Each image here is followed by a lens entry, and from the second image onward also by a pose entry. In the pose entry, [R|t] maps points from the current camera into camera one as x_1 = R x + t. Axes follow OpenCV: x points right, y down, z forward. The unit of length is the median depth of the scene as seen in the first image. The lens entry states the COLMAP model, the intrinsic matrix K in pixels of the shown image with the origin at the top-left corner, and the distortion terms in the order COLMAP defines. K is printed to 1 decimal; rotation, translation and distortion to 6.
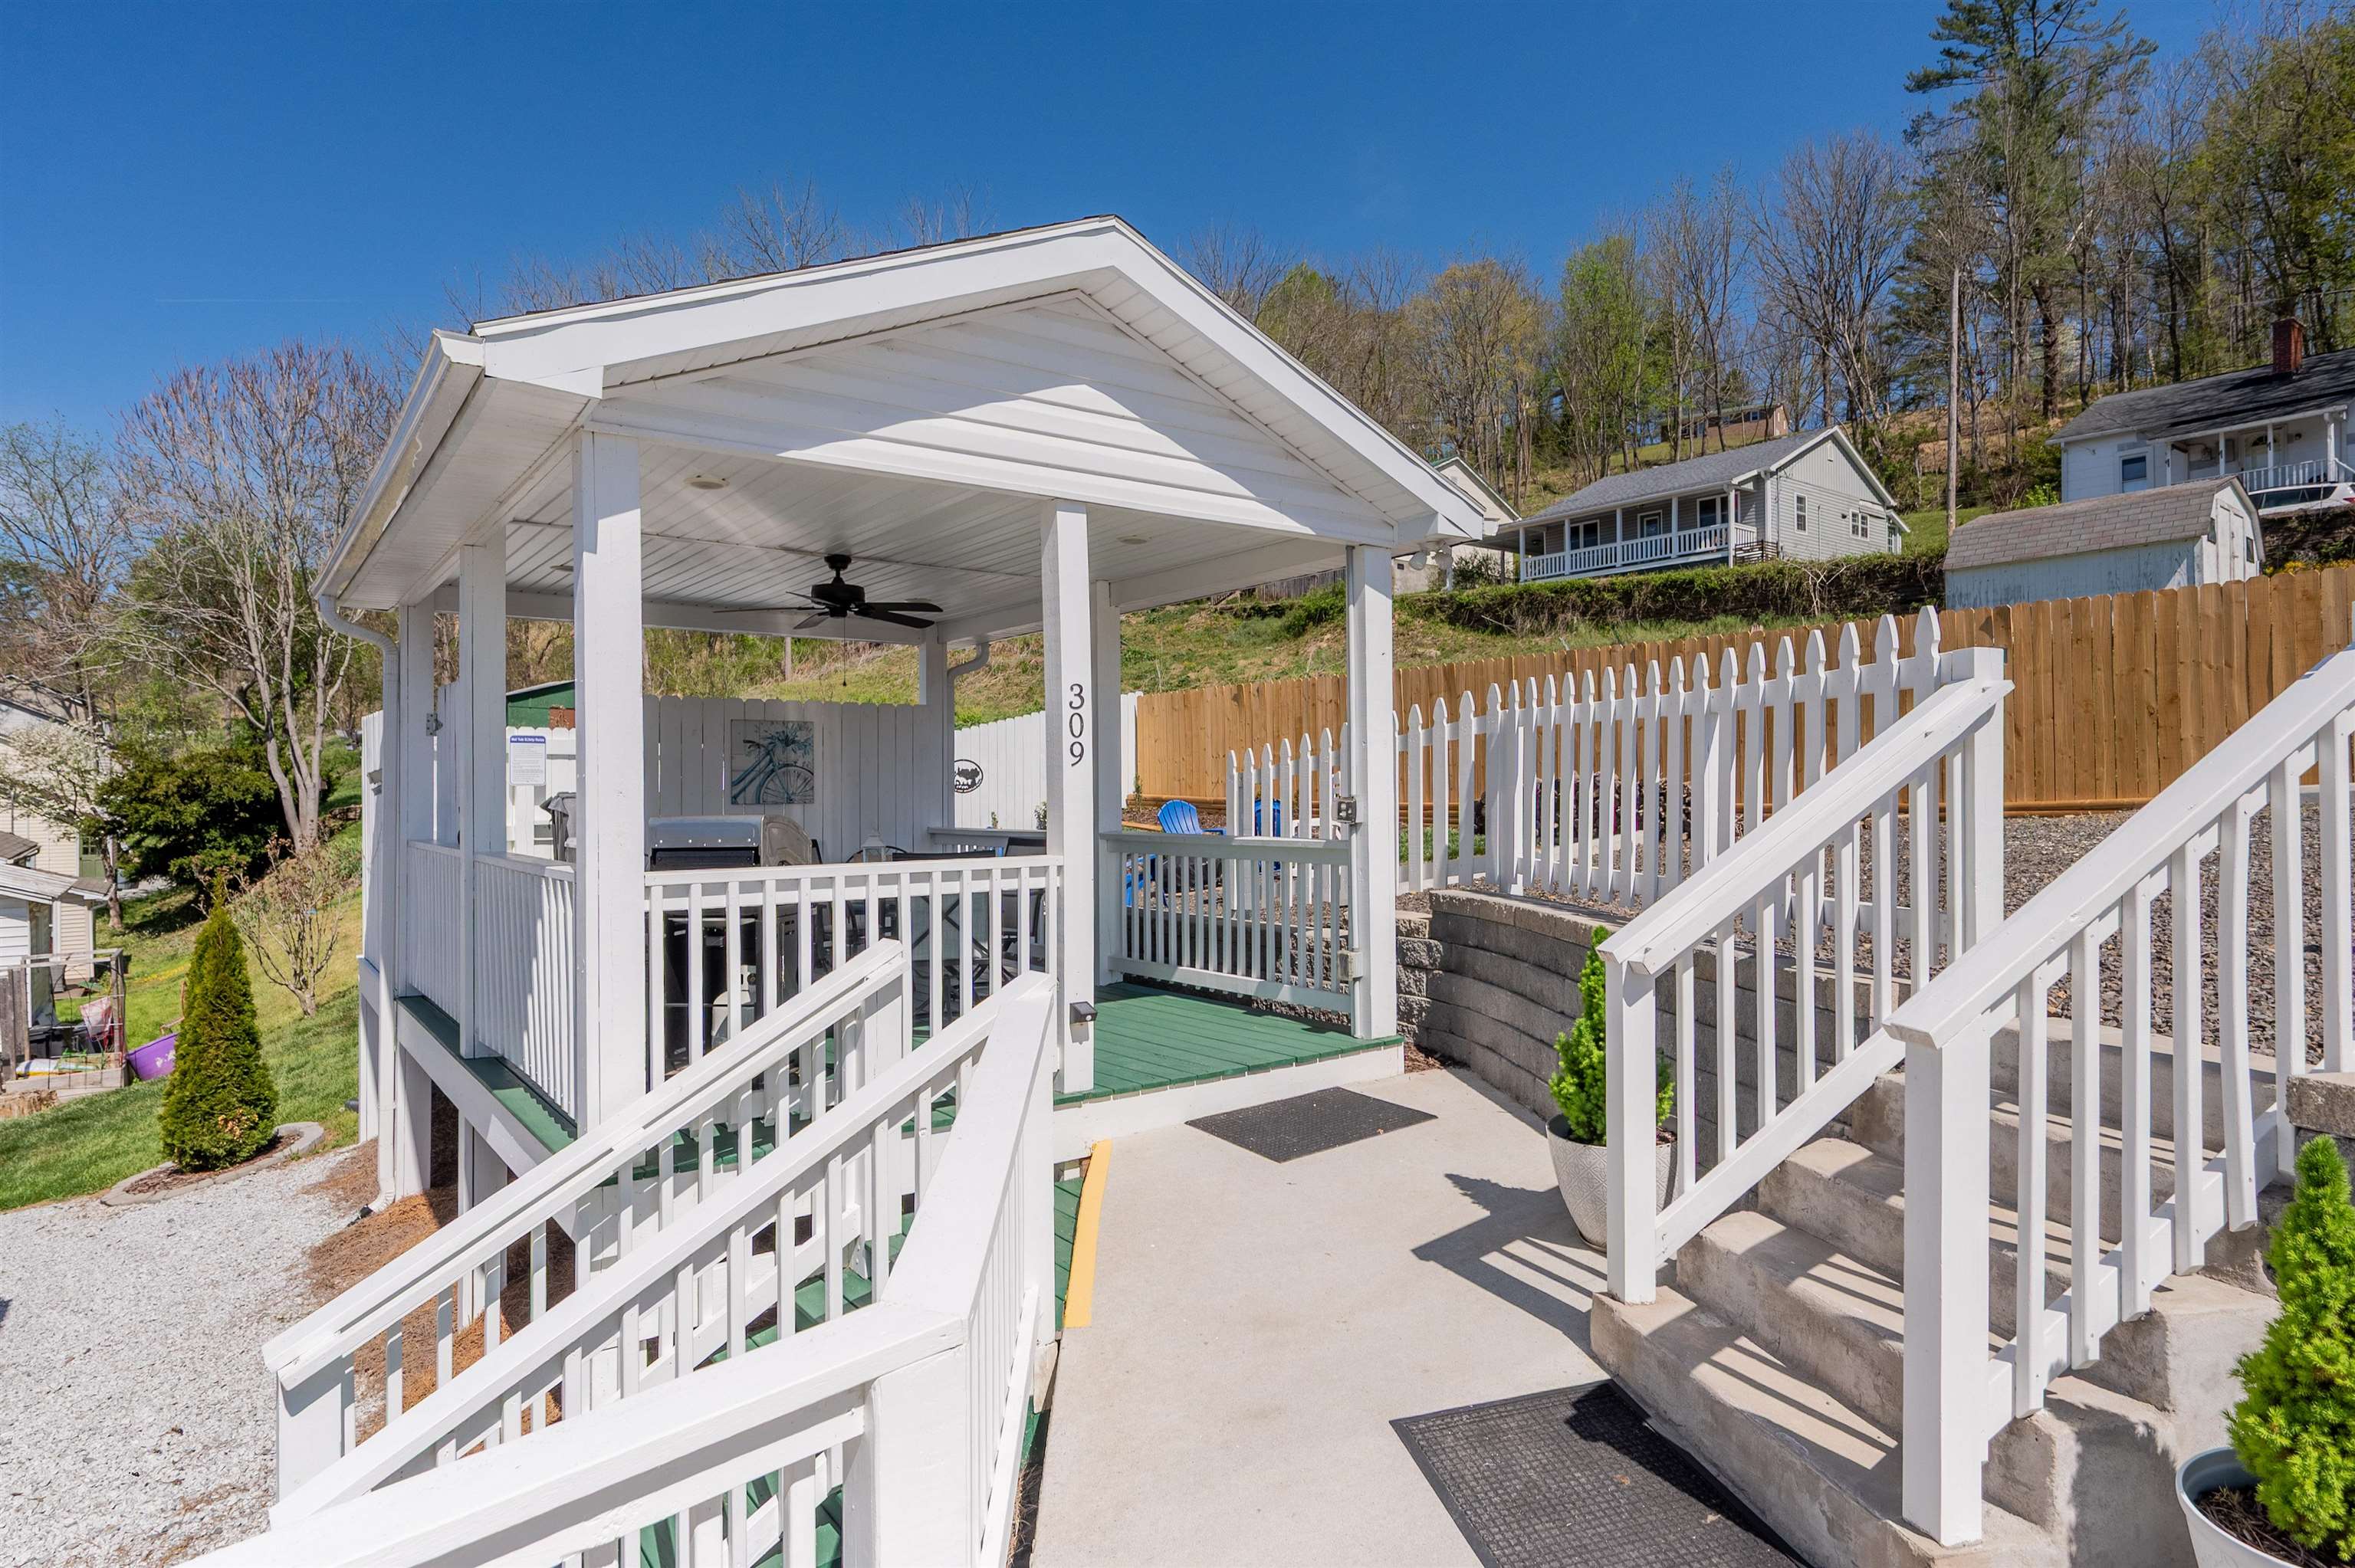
lens RADIAL K [[1290.3, 0, 1170.0], [0, 1290.3, 780.0], [0, 0, 1]] dist [-0.006237, 0.000617]
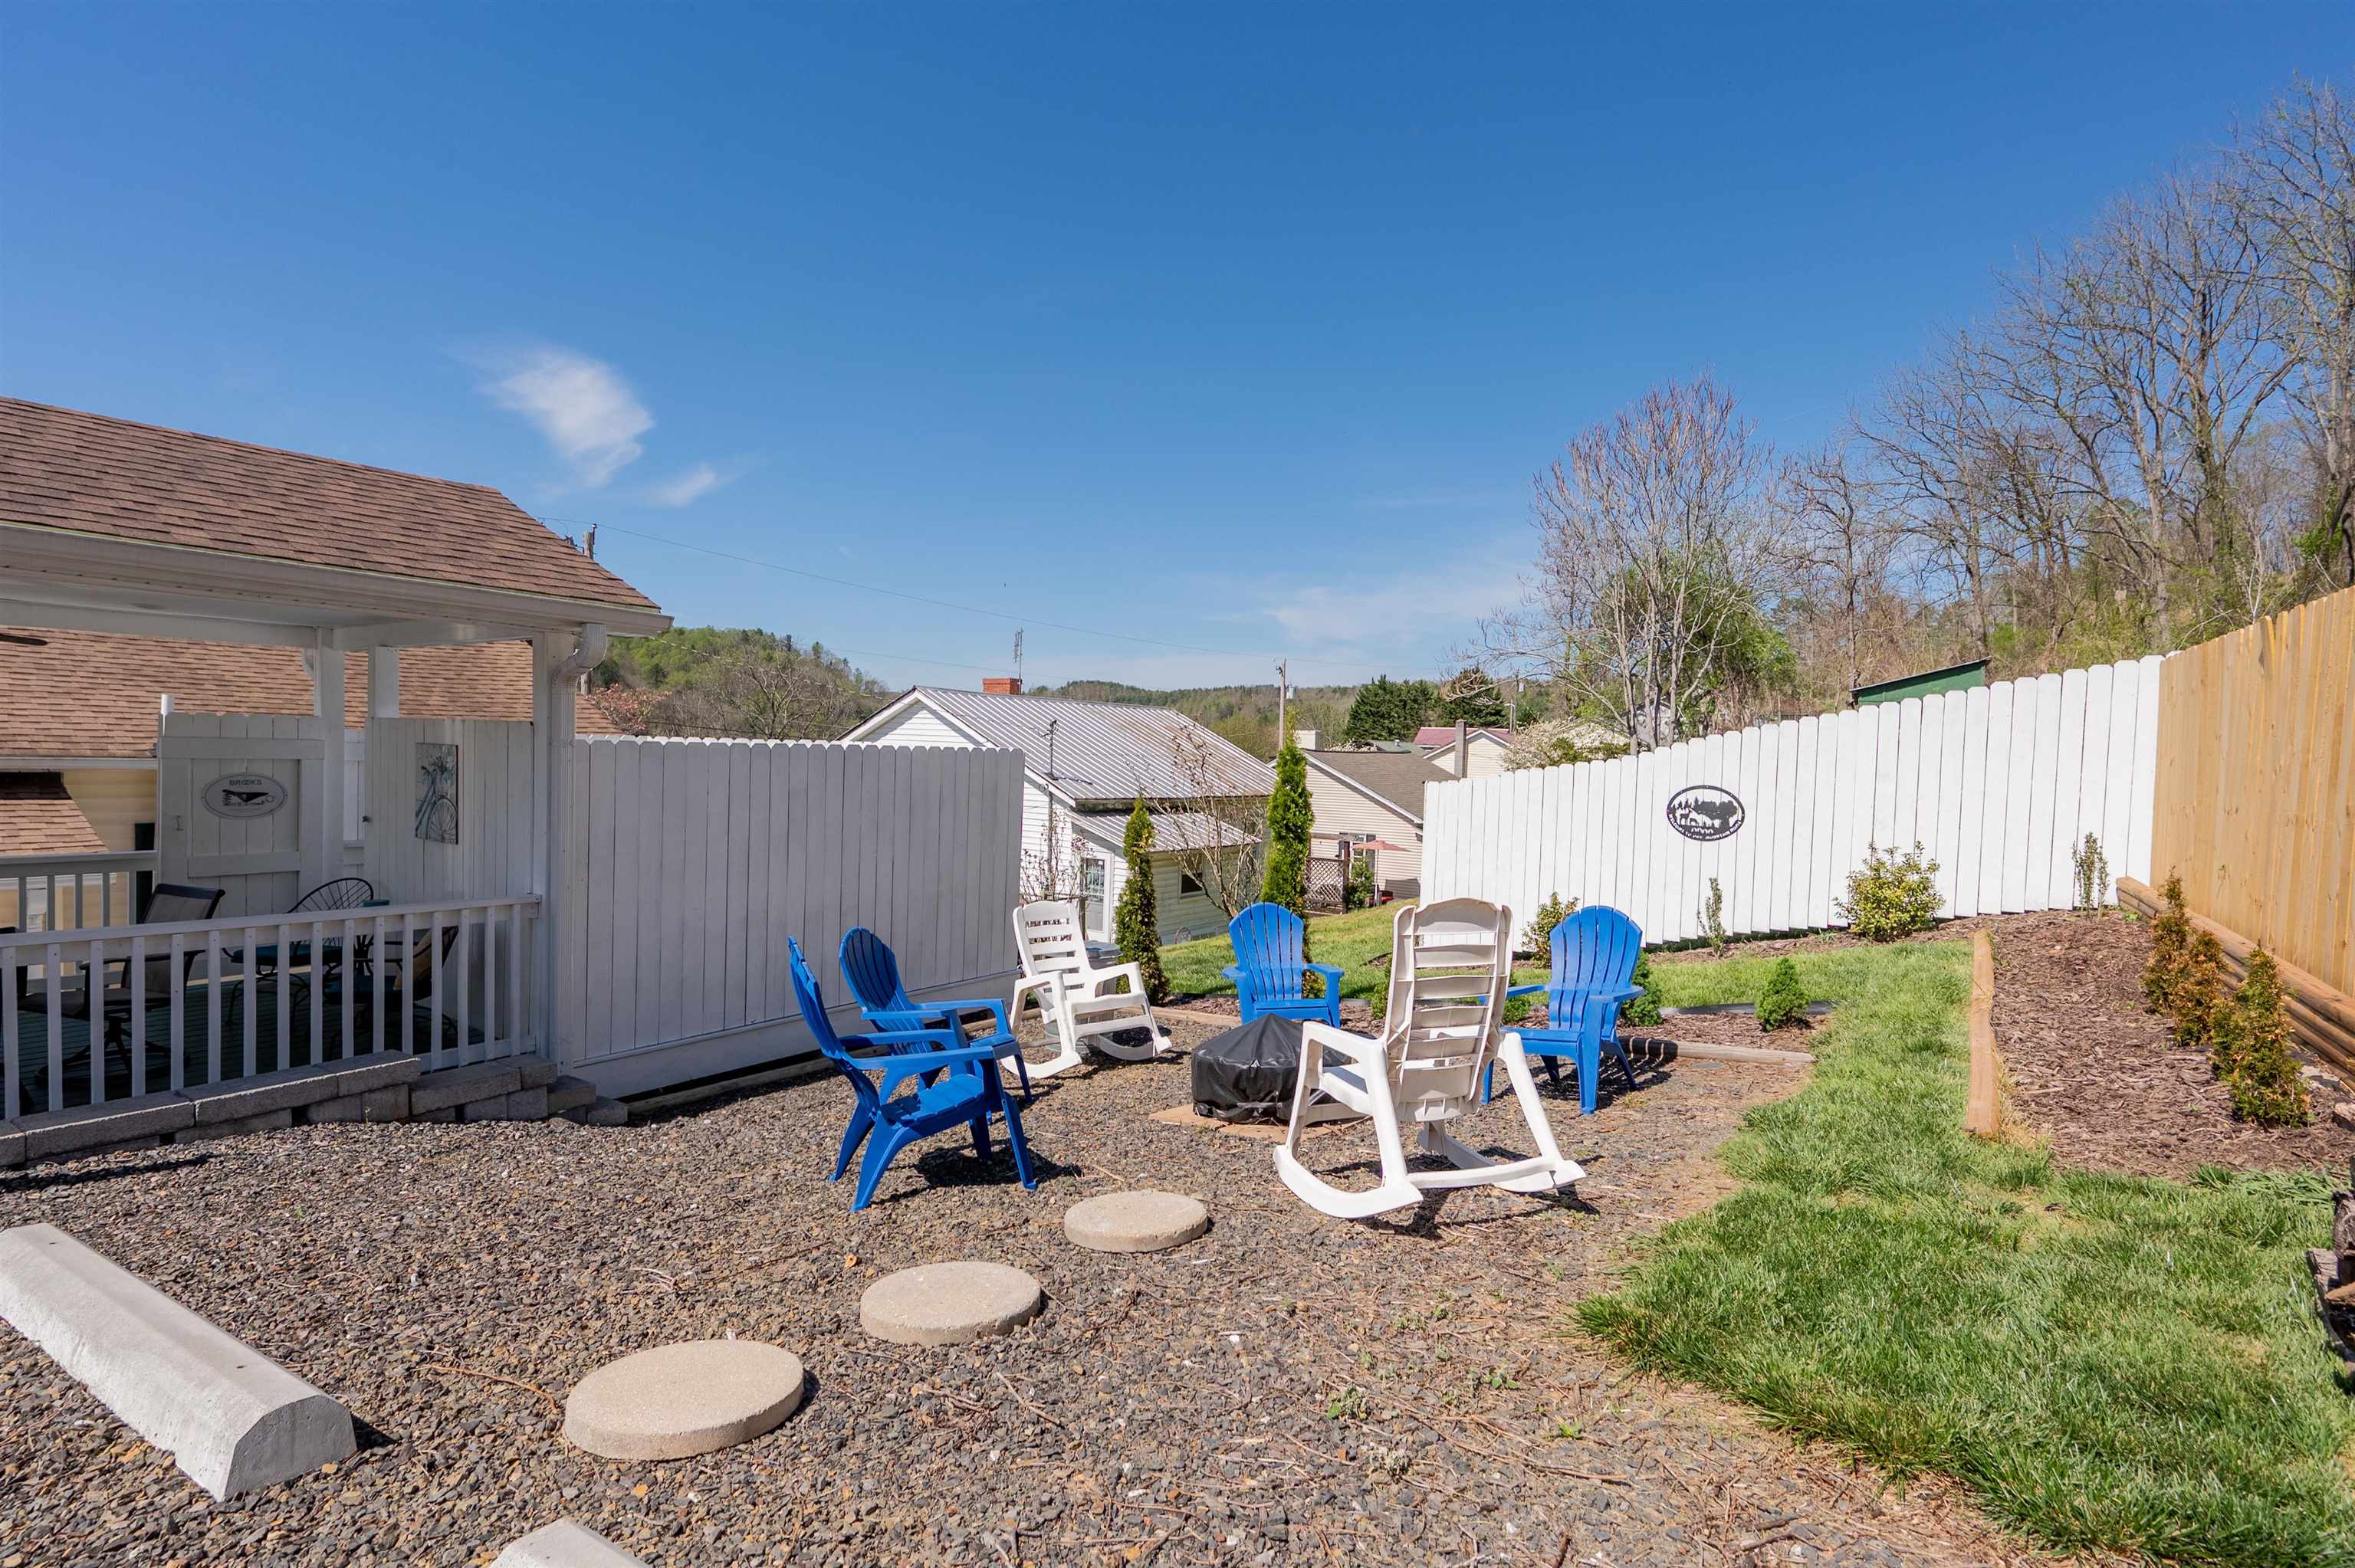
lens RADIAL K [[1098.6, 0, 1173.1], [0, 1098.6, 794.3], [0, 0, 1]] dist [-0.002737, -0.000640]
pose [[0.301346, 0.057266, -0.951794, 0.250101], [-0.028909, 0.998285, 0.050911, -0.029916], [0.953077, 0.012174, 0.302485, 0.577482]]
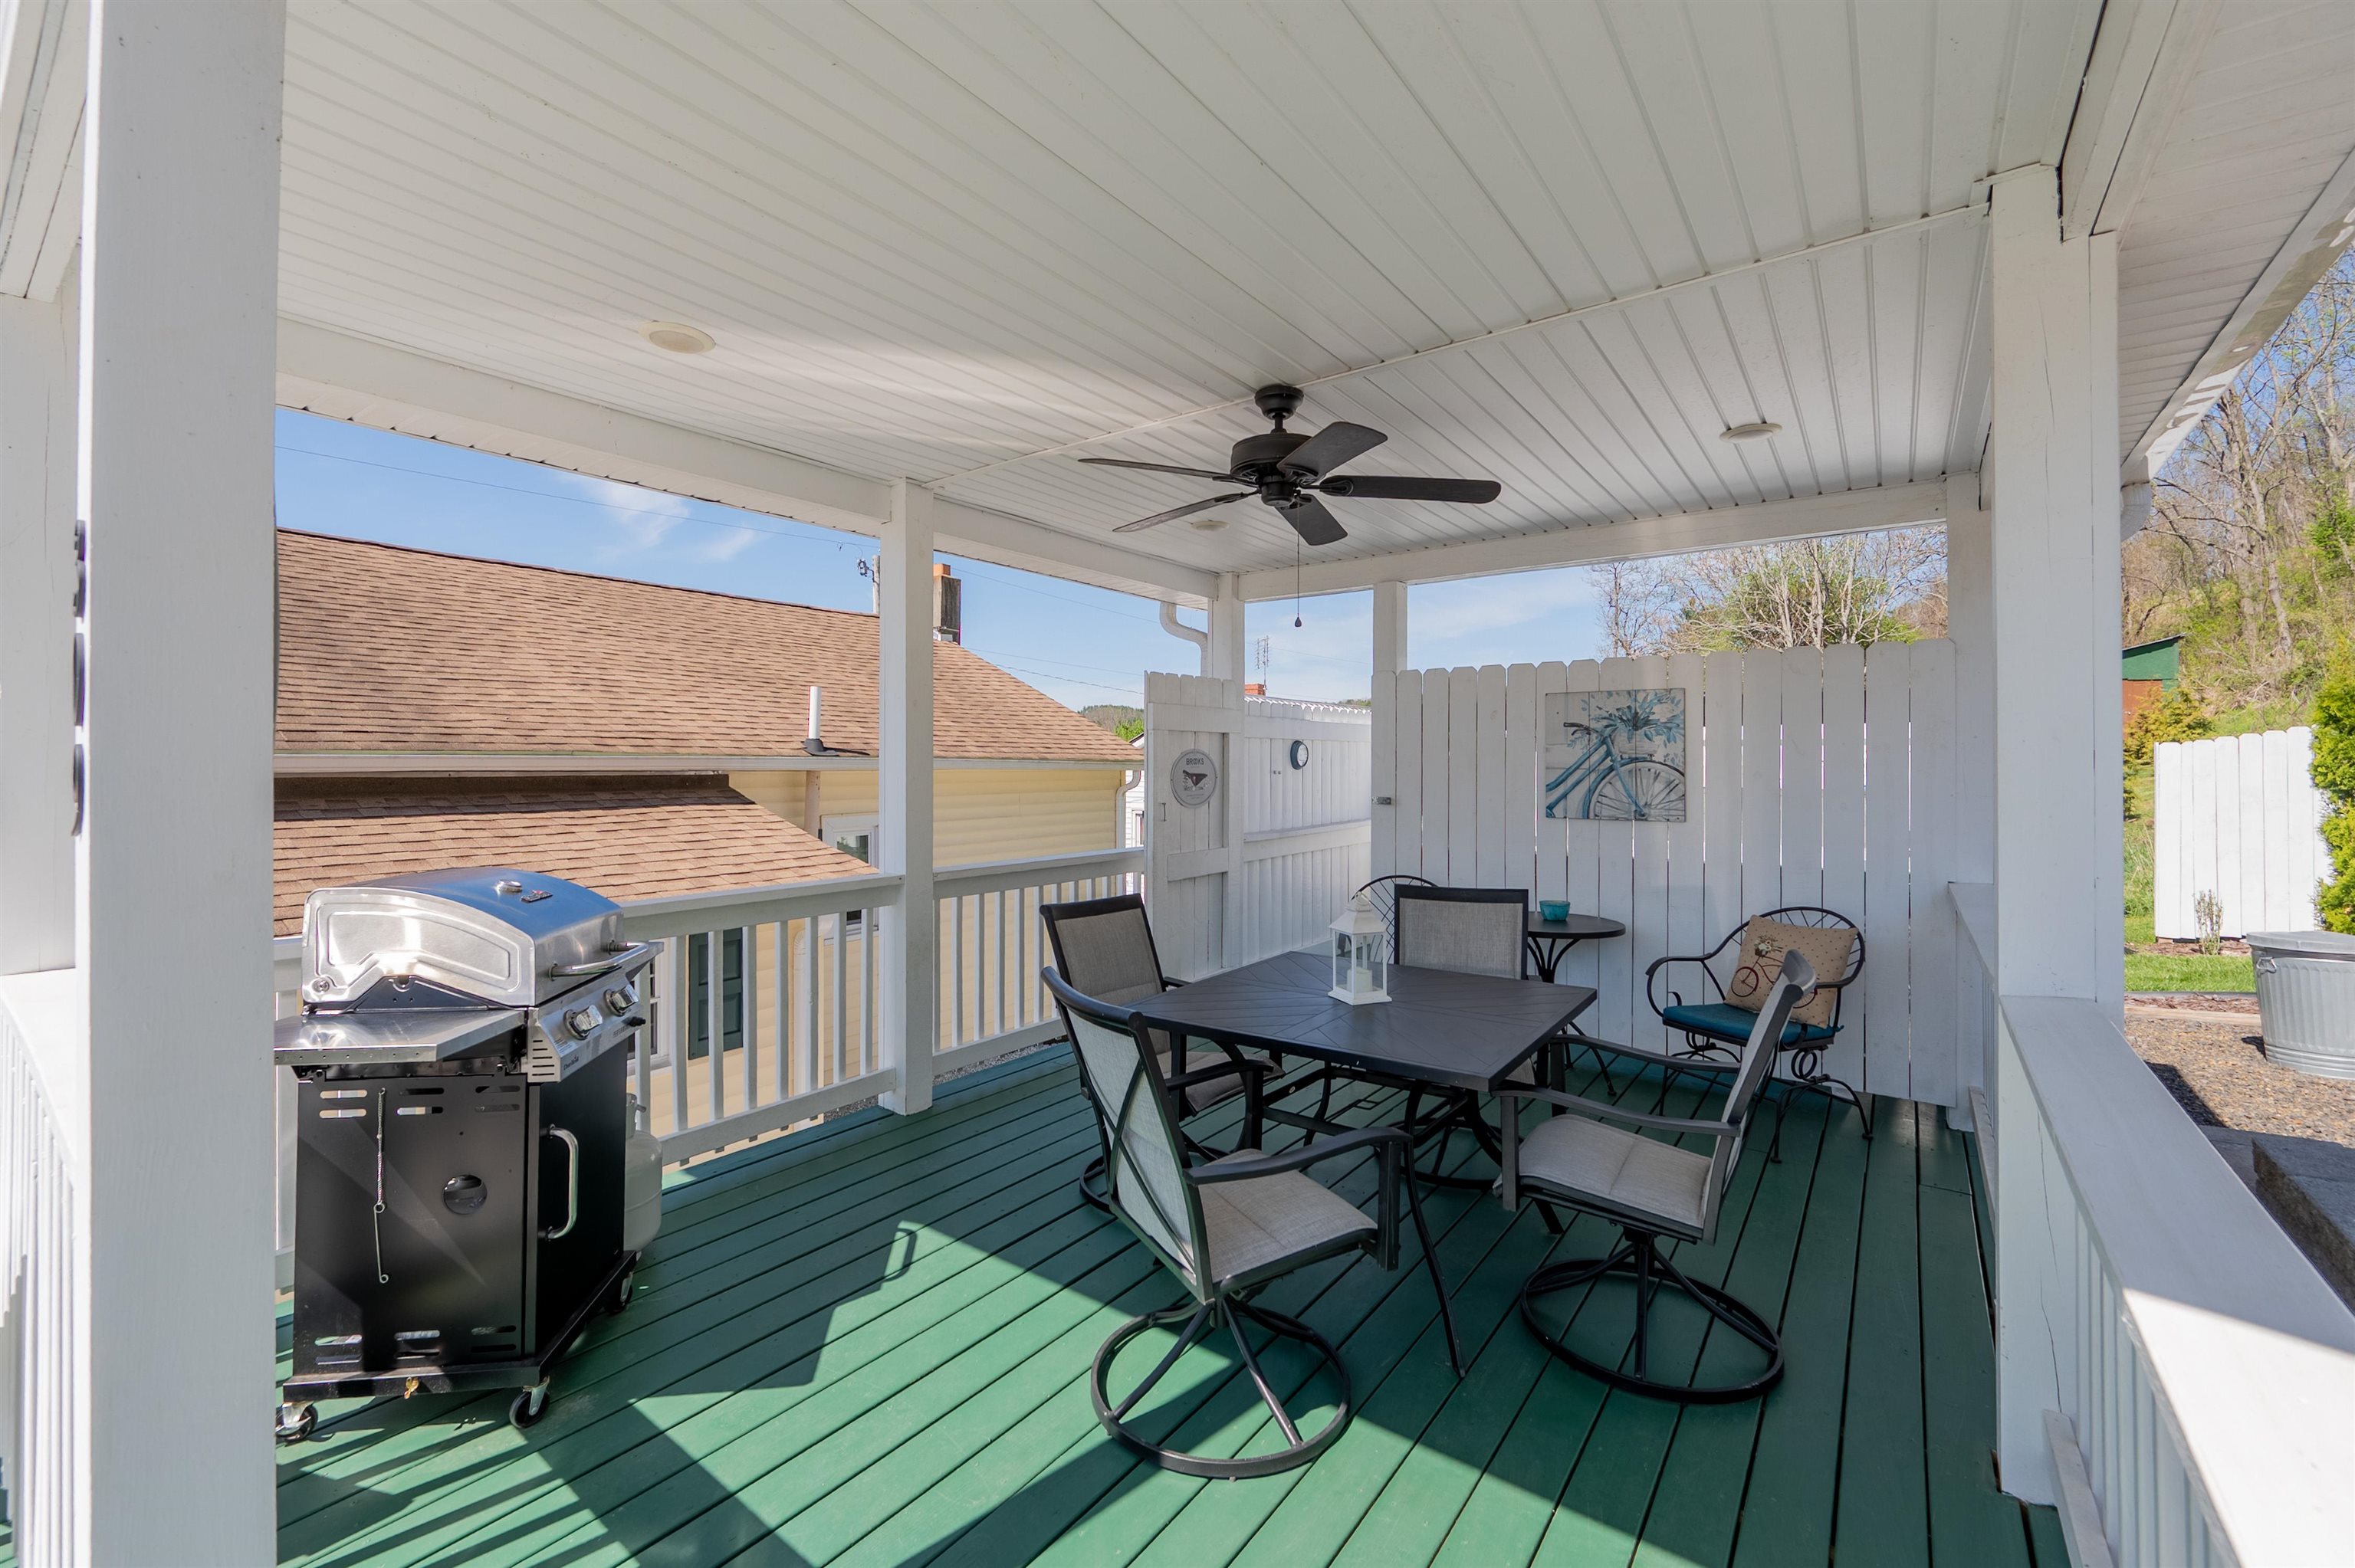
lens RADIAL K [[980.2, 0, 1163.5], [0, 980.2, 763.5], [0, 0, 1]] dist [-0.000513, -0.000557]
pose [[0.277366, 0.008499, -0.960727, 0.046449], [0.004299, 0.999940, 0.010088, -0.007184], [0.960755, -0.006928, 0.277312, 0.299989]]
